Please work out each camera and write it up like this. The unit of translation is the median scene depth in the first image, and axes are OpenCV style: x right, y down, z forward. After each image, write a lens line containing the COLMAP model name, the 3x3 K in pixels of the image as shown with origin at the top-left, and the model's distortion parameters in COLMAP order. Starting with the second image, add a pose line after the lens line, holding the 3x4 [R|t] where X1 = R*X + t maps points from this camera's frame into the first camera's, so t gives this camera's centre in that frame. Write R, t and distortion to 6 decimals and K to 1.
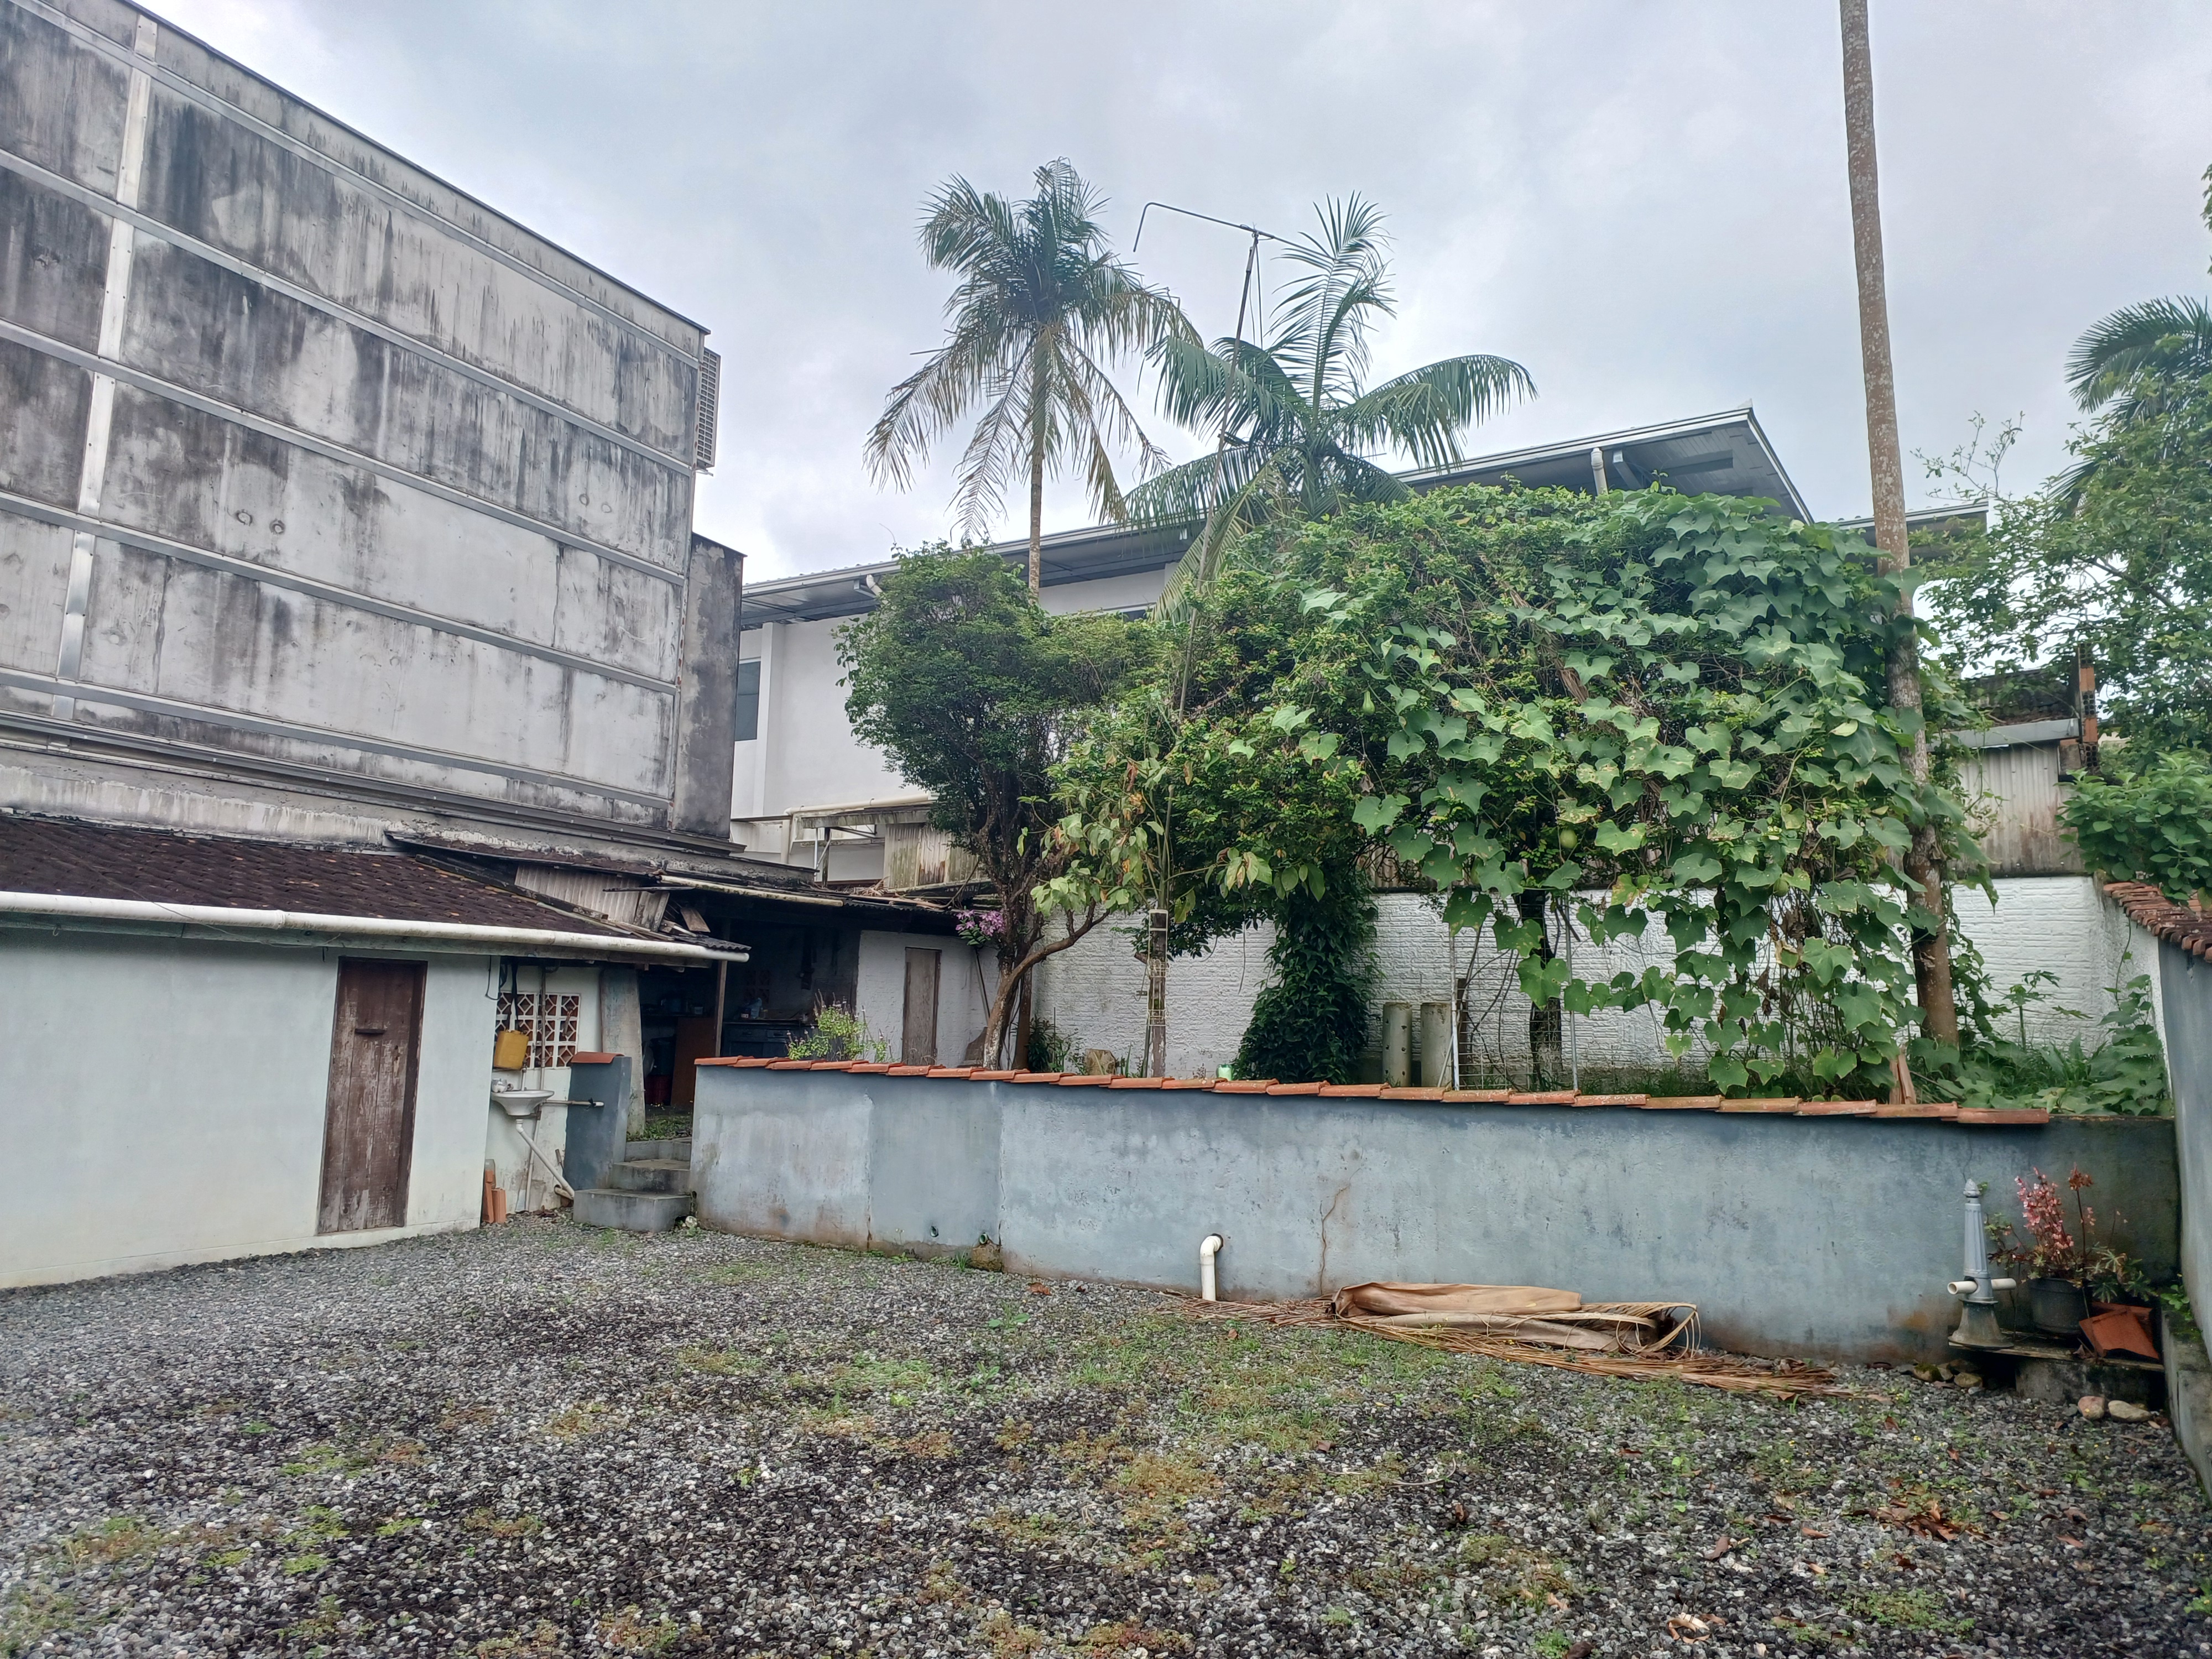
lens RADIAL K [[1490.1, 0, 1102.9], [0, 1490.1, 835.5], [0, 0, 1]] dist [-0.005632, -0.010424]
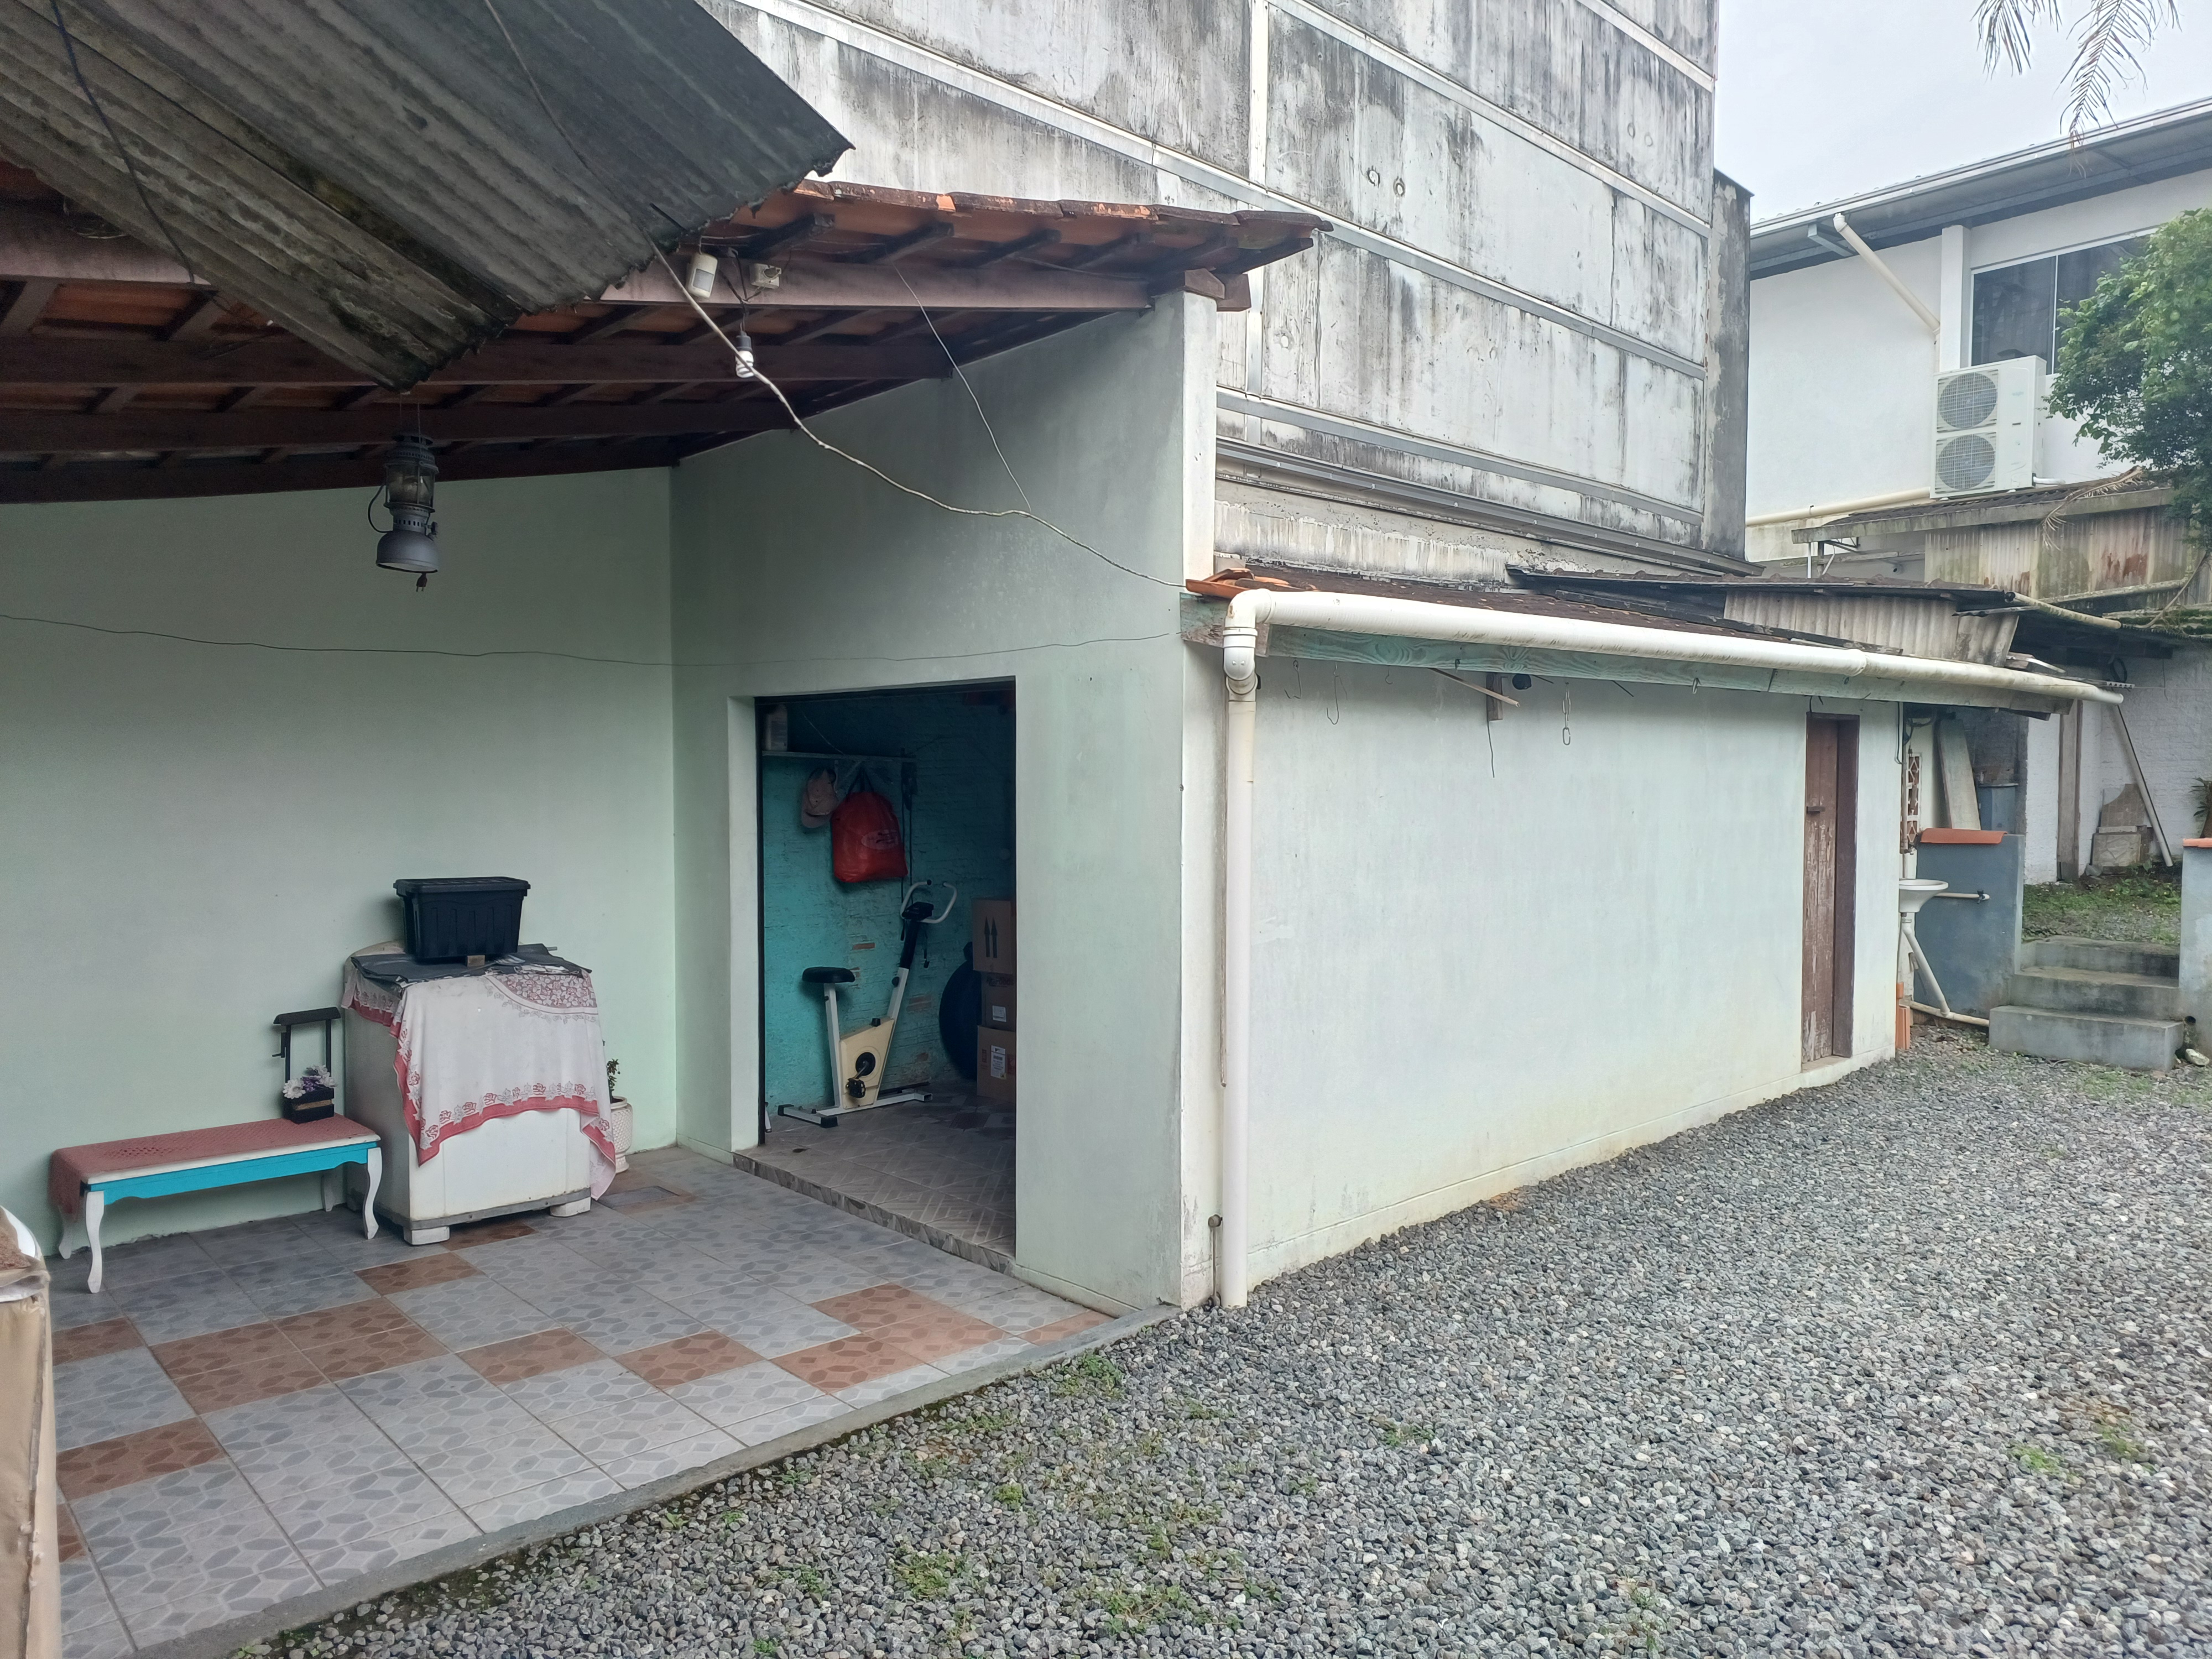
lens RADIAL K [[1490.1, 0, 1088.1], [0, 1490.1, 836.7], [0, 0, 1]] dist [-0.005632, -0.010424]
pose [[0.946904, -0.018978, -0.320955, -0.427681], [0.071018, 0.985945, 0.151224, 0.004271], [0.313574, -0.165988, 0.934943, 0.127848]]
